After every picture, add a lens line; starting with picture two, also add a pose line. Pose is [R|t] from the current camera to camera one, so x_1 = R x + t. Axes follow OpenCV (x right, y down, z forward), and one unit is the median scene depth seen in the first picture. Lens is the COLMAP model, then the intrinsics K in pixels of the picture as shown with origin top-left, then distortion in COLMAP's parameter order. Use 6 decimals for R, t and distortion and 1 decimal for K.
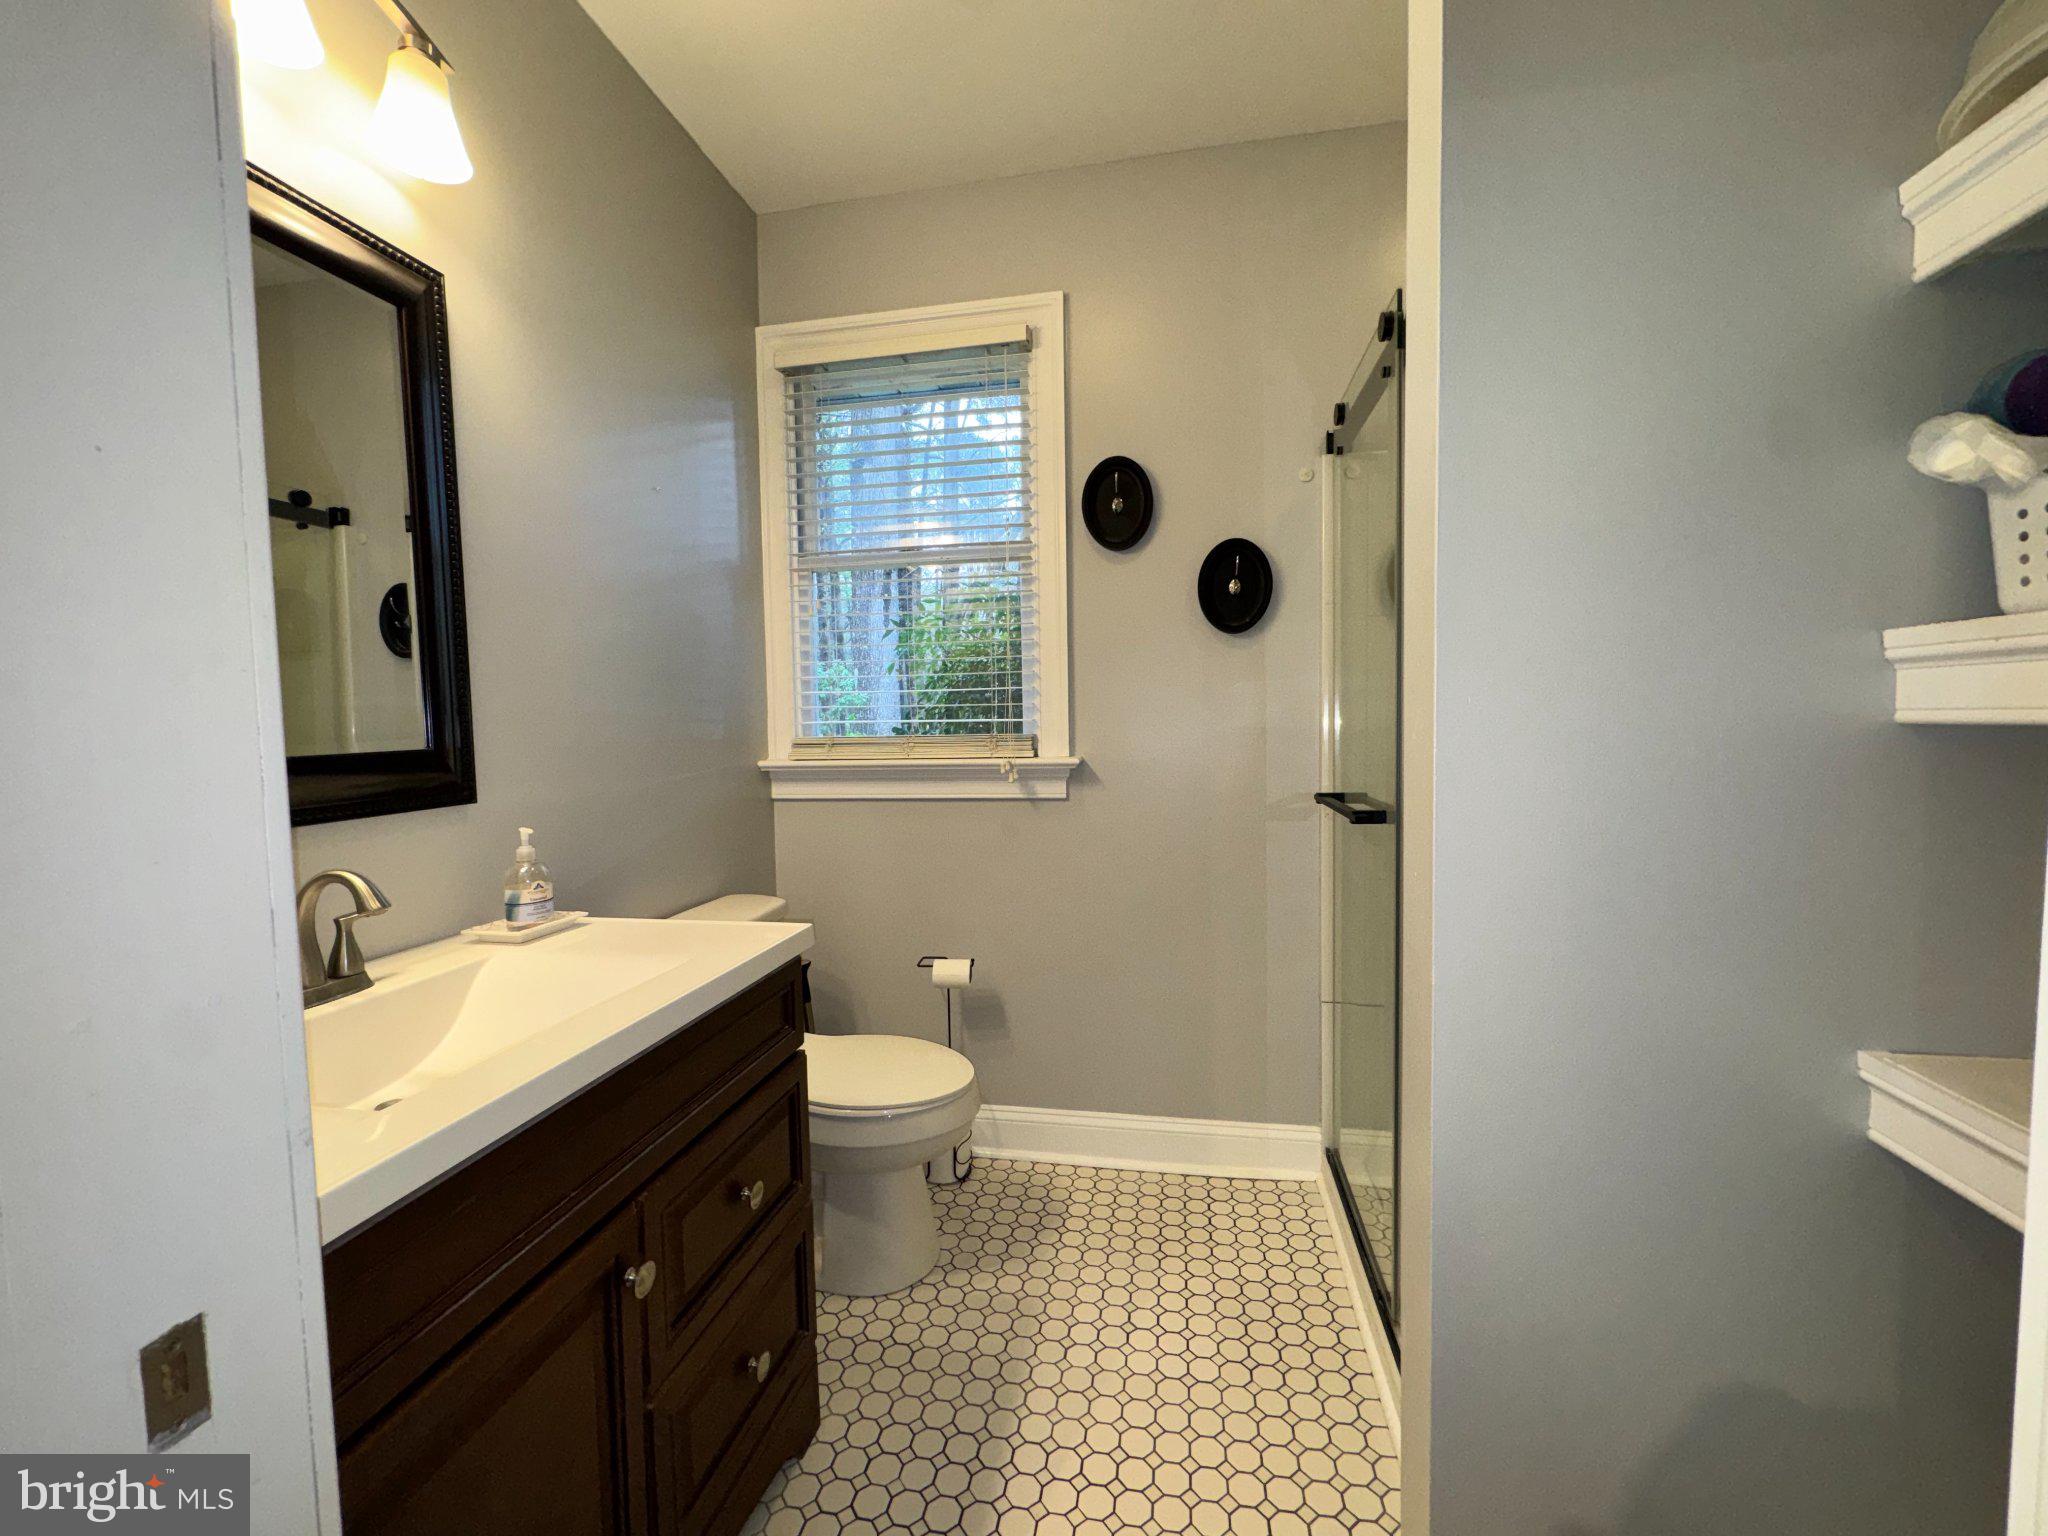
lens RADIAL K [[820.8, 0, 1017.0], [0, 820.8, 768.9], [0, 0, 1]] dist [-0.005250, 0.000691]
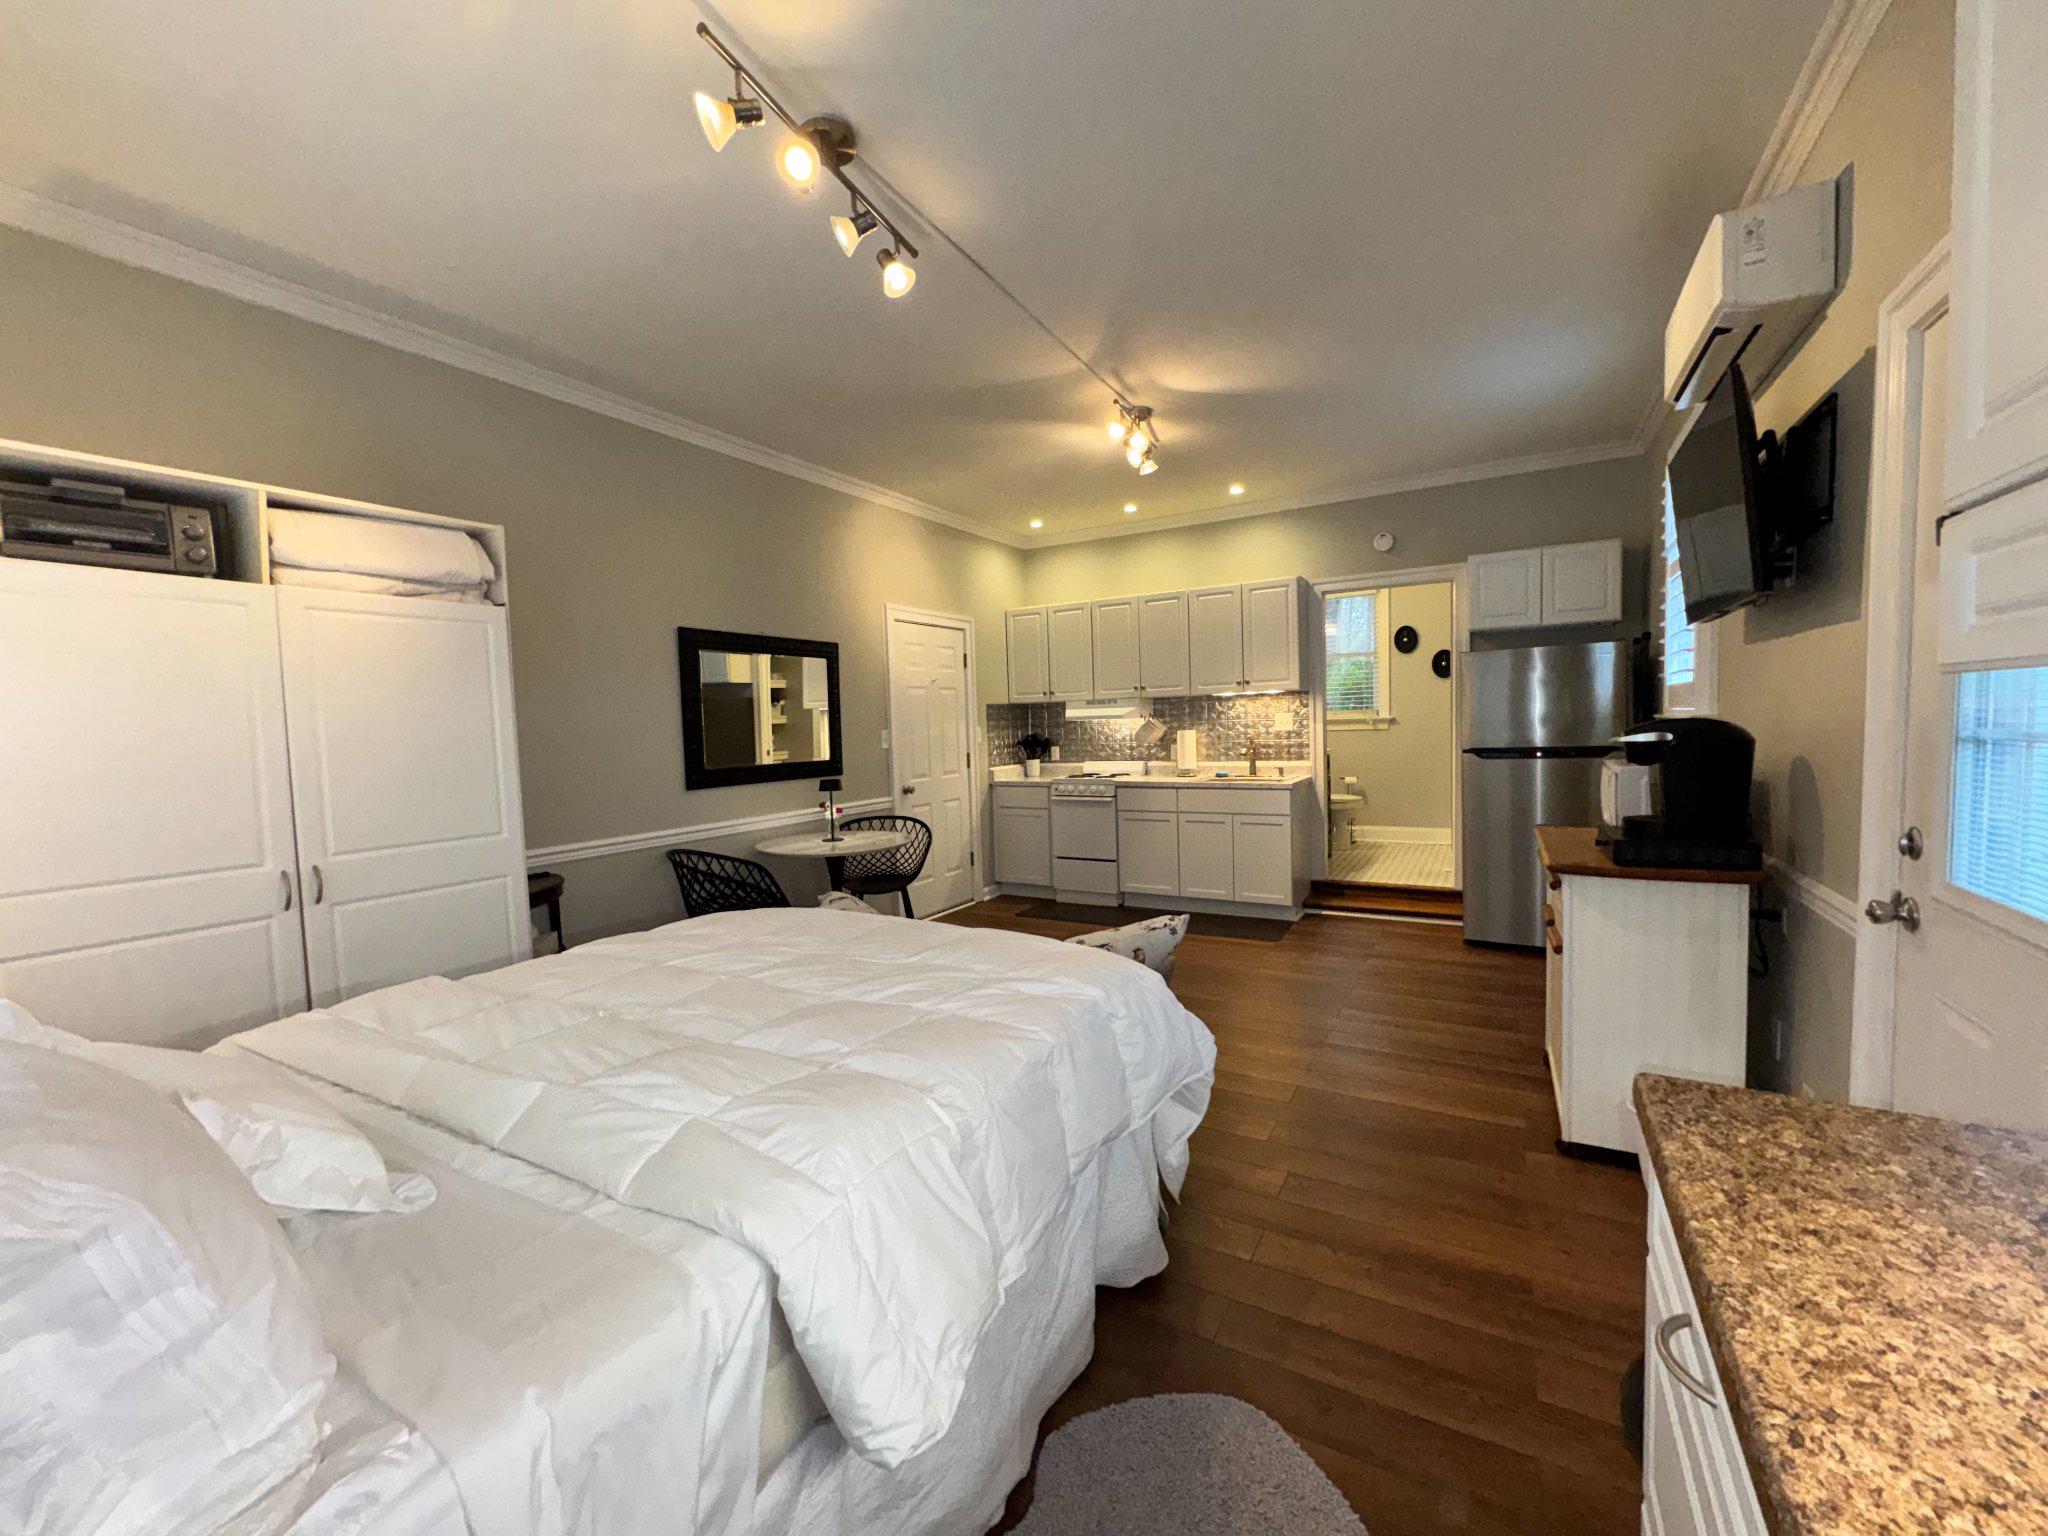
lens RADIAL K [[820.8, 0, 1030.7], [0, 820.8, 773.8], [0, 0, 1]] dist [-0.005250, 0.000691]
pose [[0.948822, 0.013857, -0.315507, -0.275461], [-0.008512, 0.999796, 0.018313, 0.181663], [0.315697, -0.014690, 0.948746, -2.752189]]
